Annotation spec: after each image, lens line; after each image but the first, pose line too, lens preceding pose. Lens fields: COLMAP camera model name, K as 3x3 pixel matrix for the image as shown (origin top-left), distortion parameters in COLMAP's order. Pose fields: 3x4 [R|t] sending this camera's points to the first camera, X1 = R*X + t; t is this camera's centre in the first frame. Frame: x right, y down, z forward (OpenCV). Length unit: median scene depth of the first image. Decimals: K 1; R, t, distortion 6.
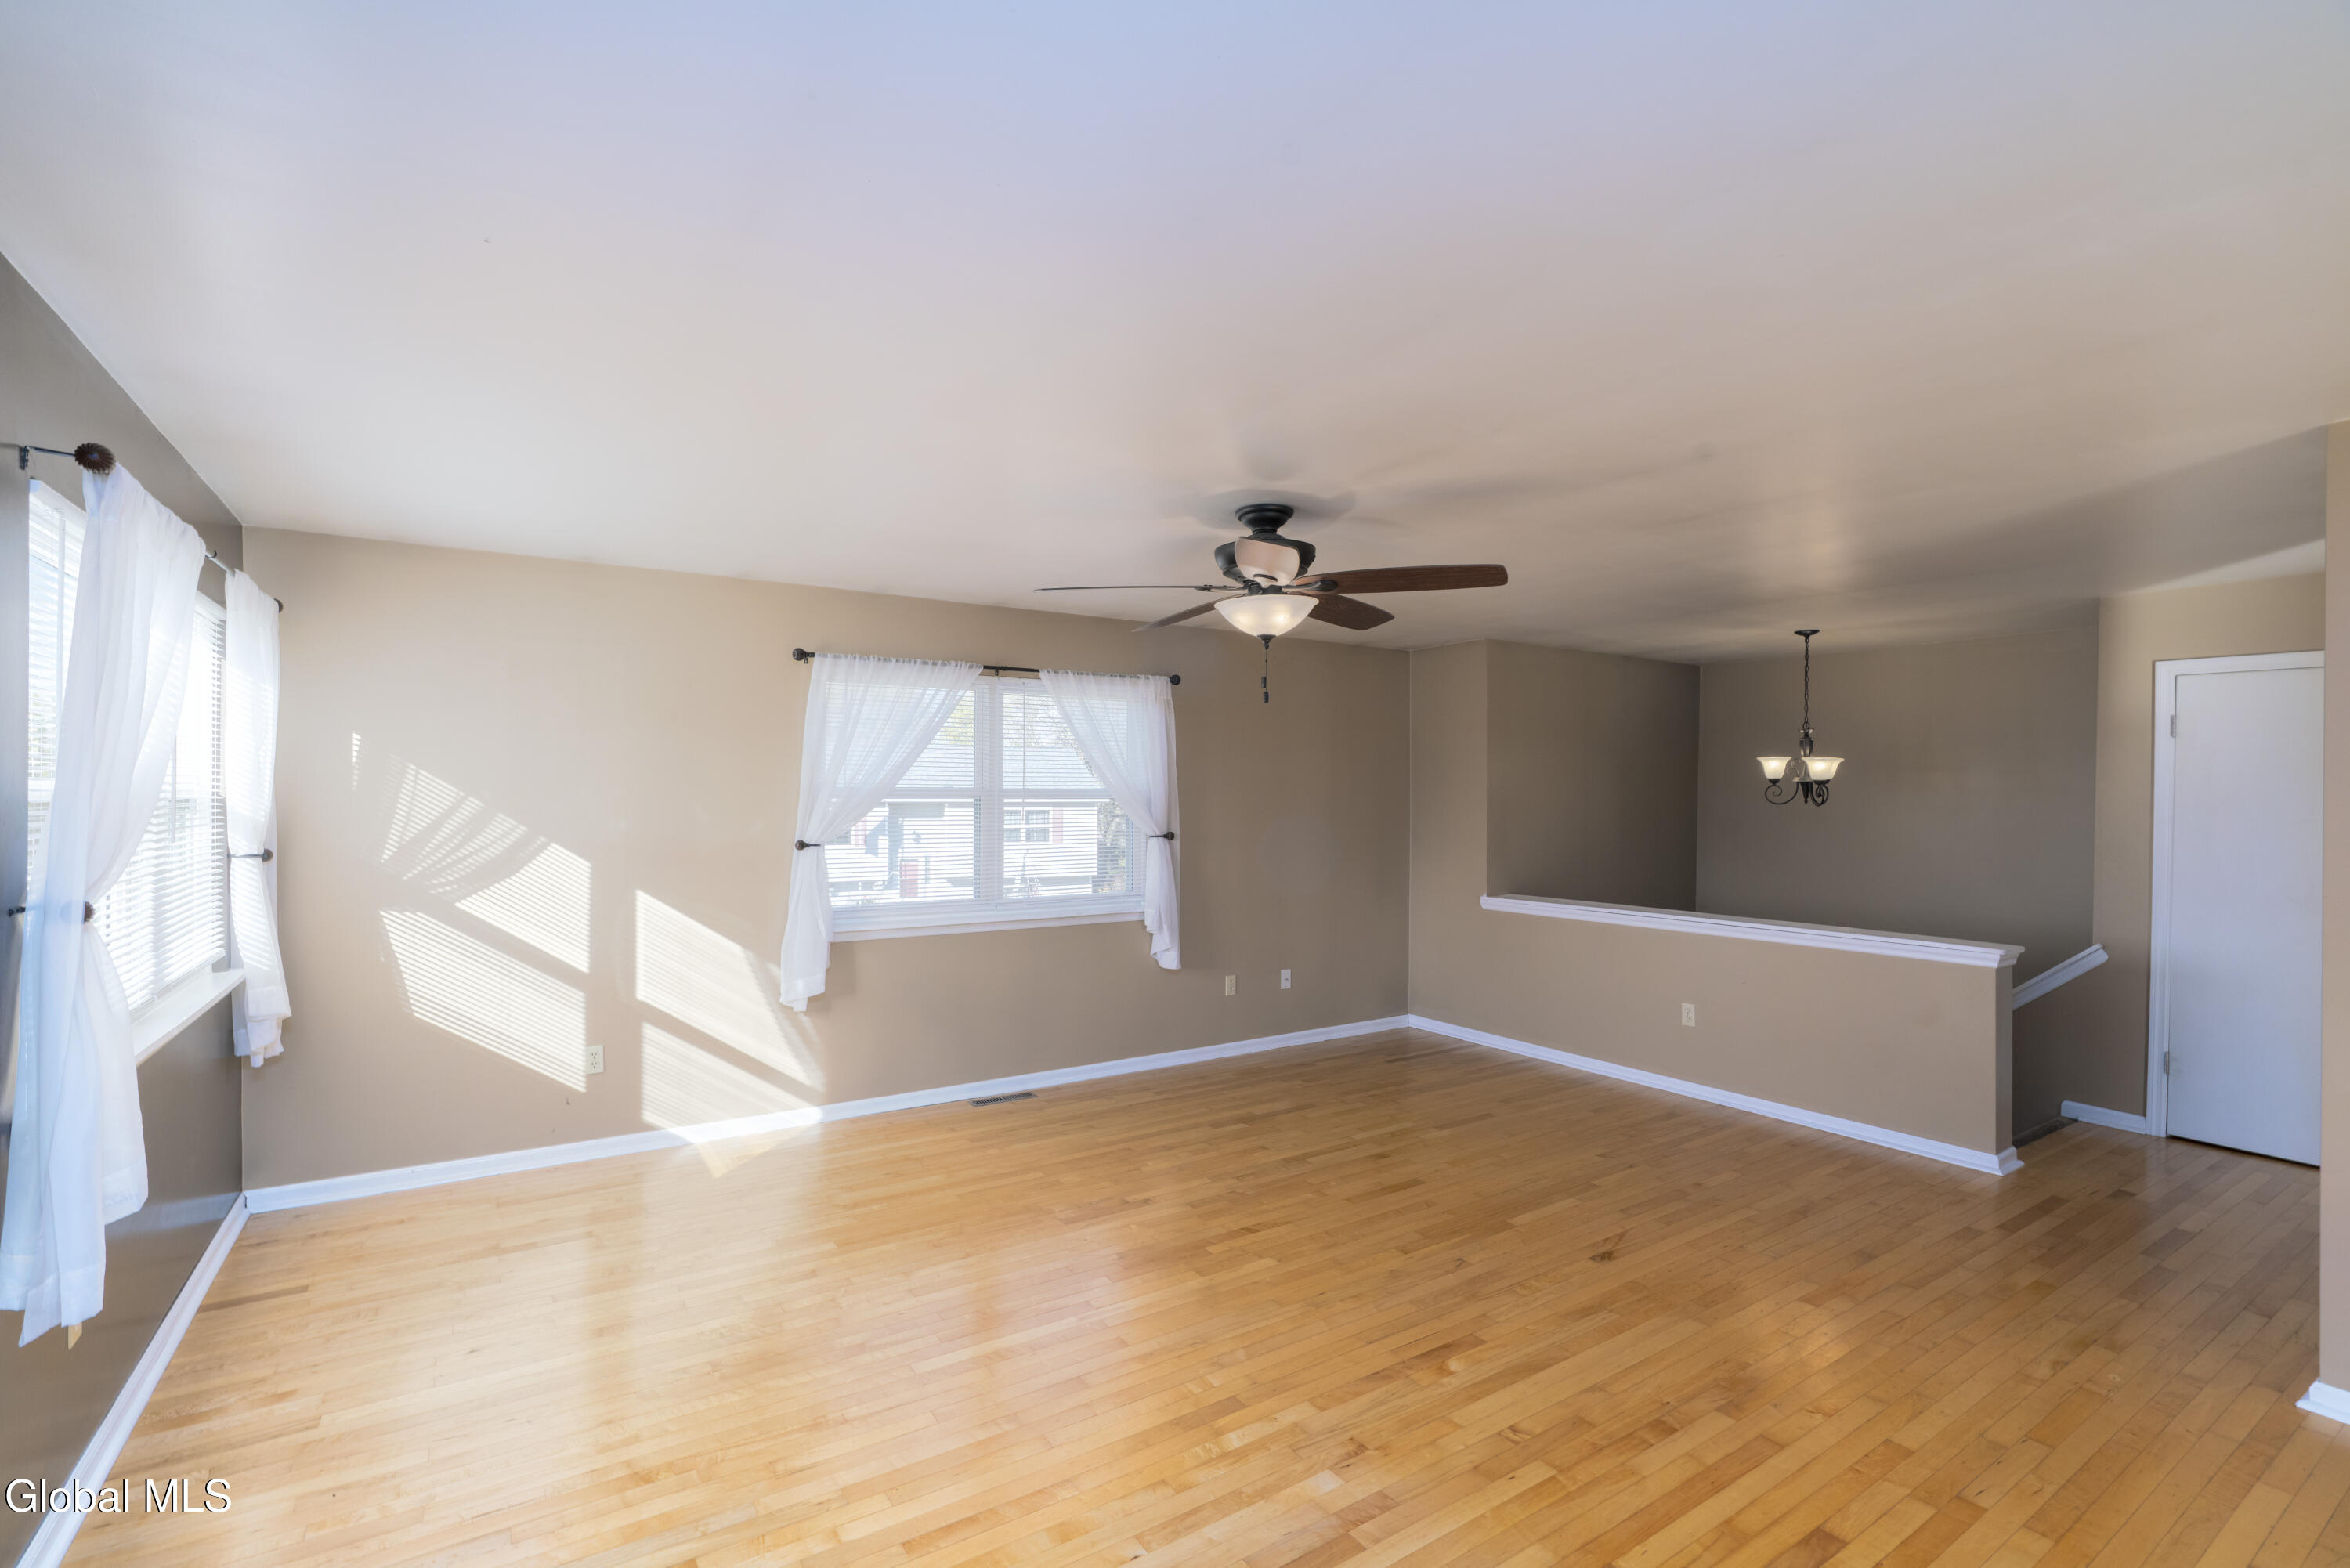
lens RADIAL K [[1080.0, 0, 1160.0], [0, 1080.0, 795.7], [0, 0, 1]] dist [-0.005900, 0.002073]
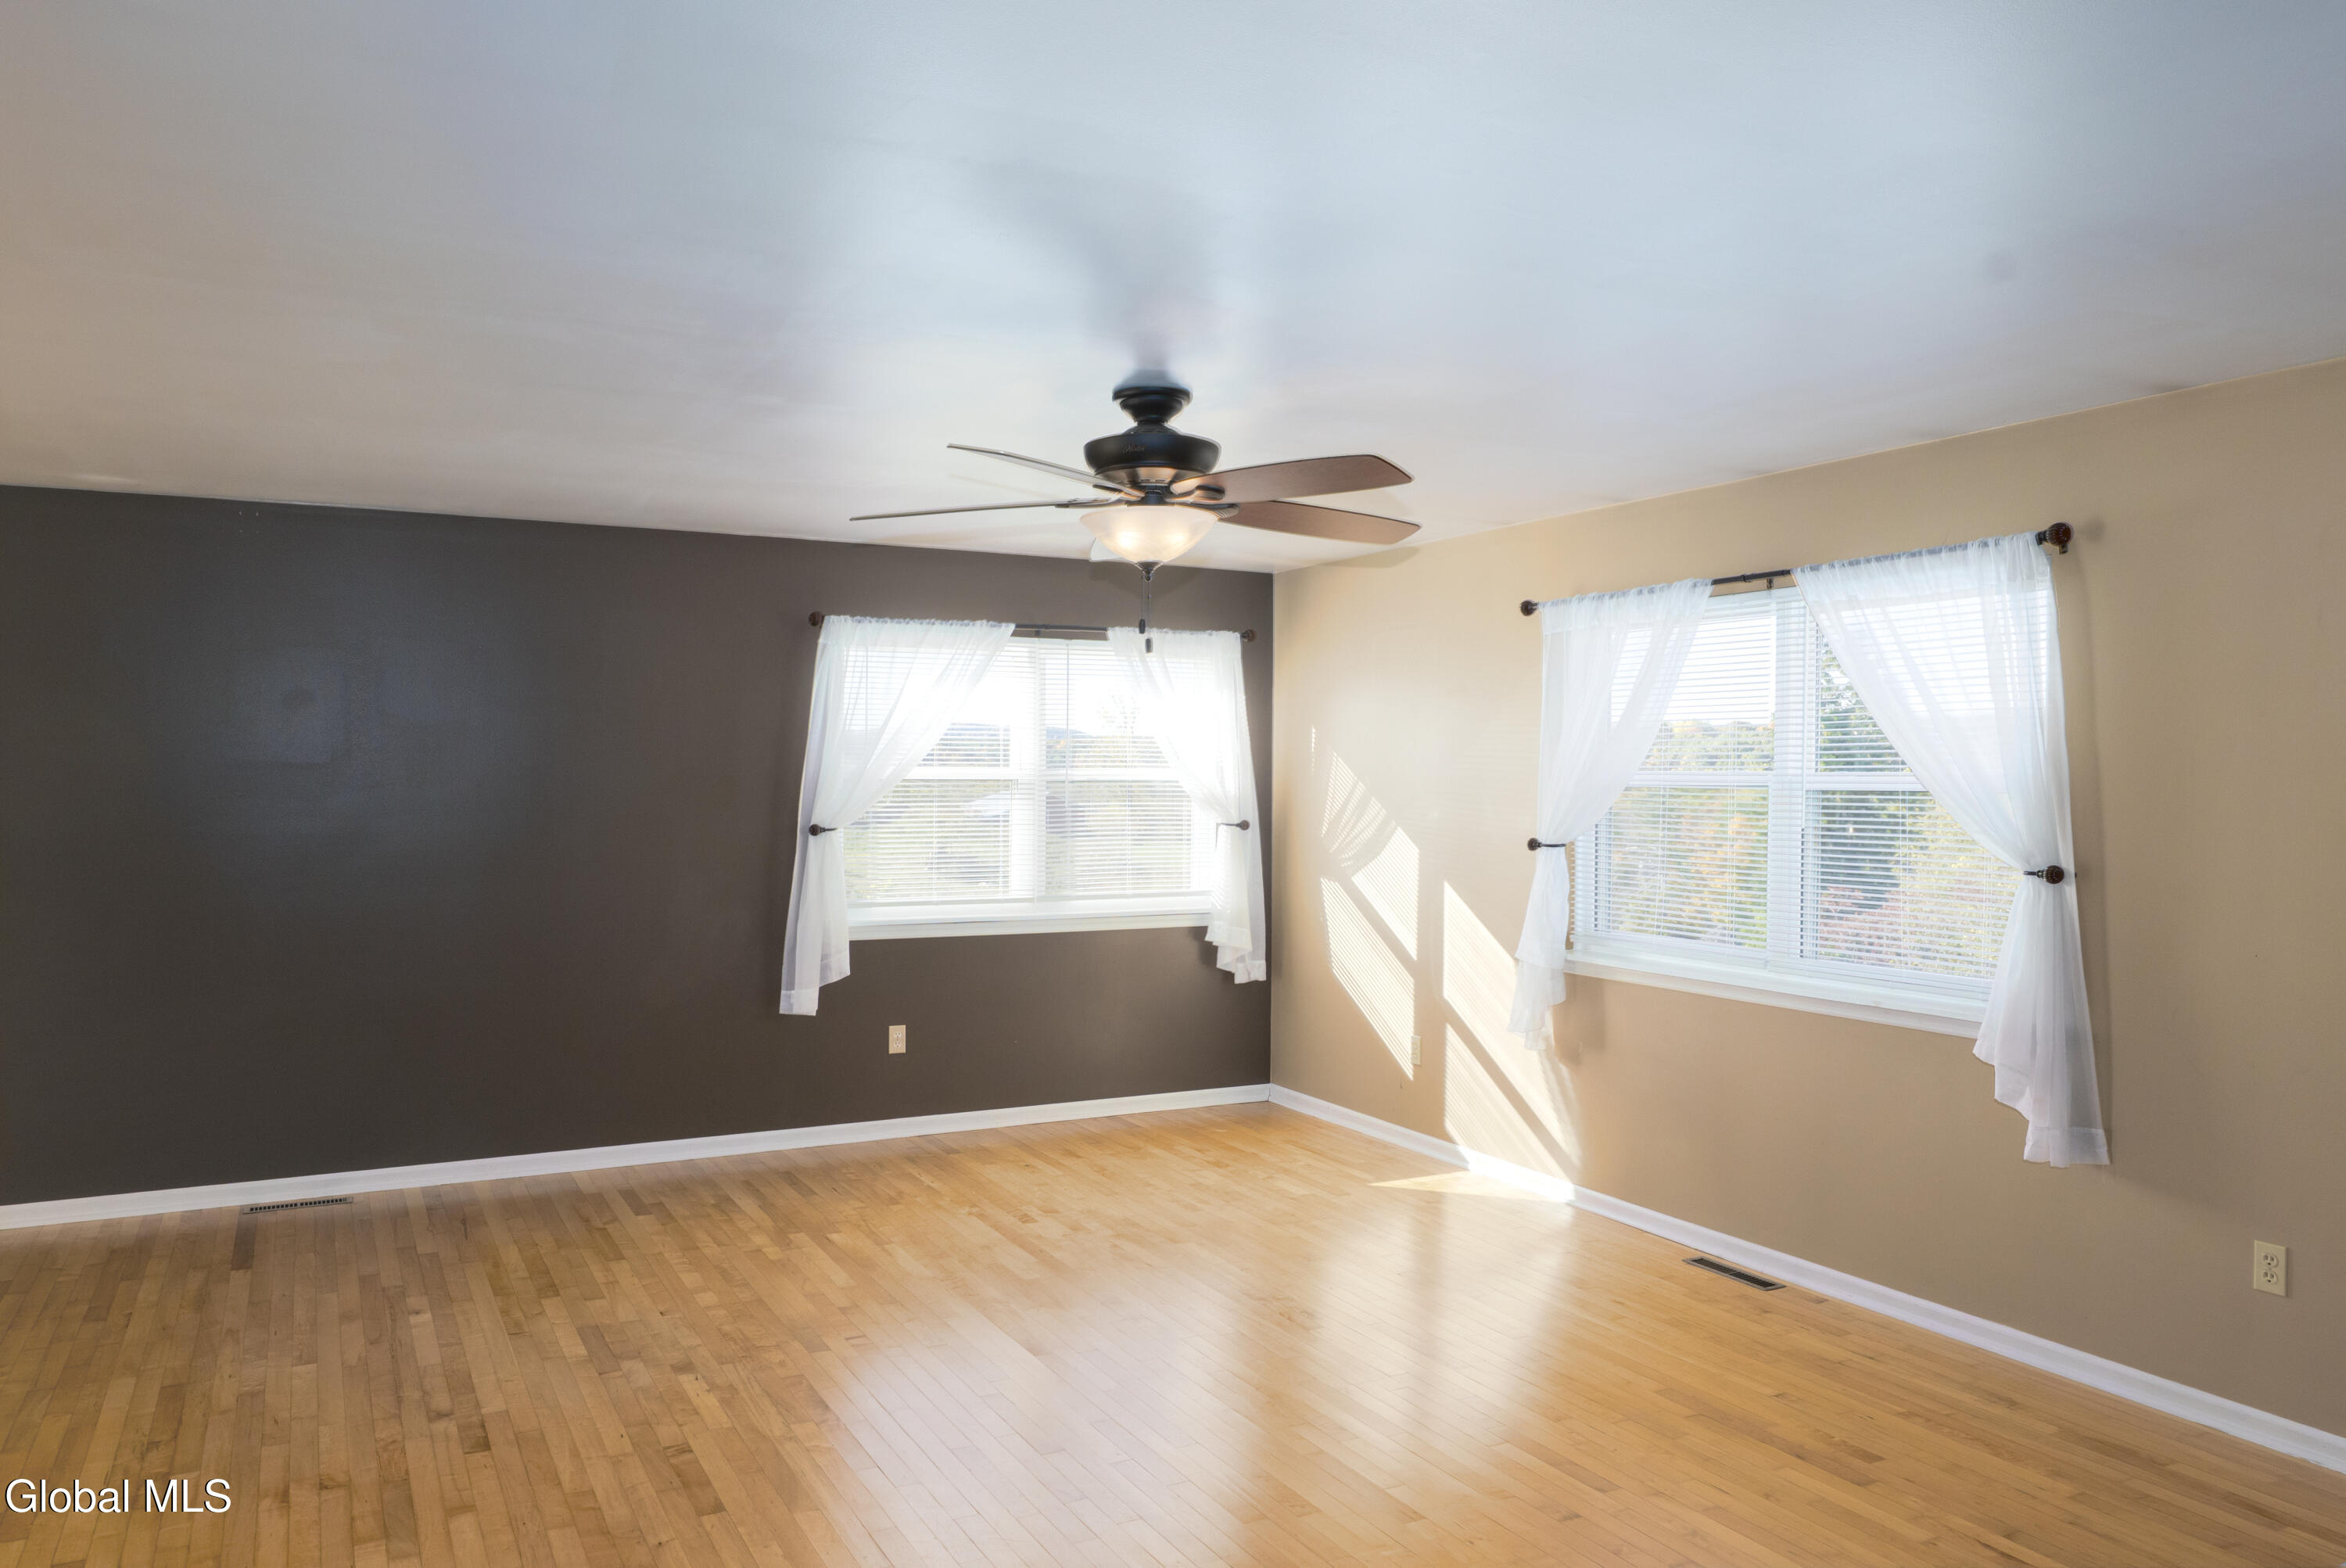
lens RADIAL K [[1630.4, 0, 1170.4], [0, 1630.4, 775.1], [0, 0, 1]] dist [-0.014081, -0.003225]
pose [[-0.078174, -0.002211, -0.996937, 0.929362], [-0.009154, 0.999957, -0.001500, -0.000988], [0.996898, 0.009009, -0.078190, 0.853059]]
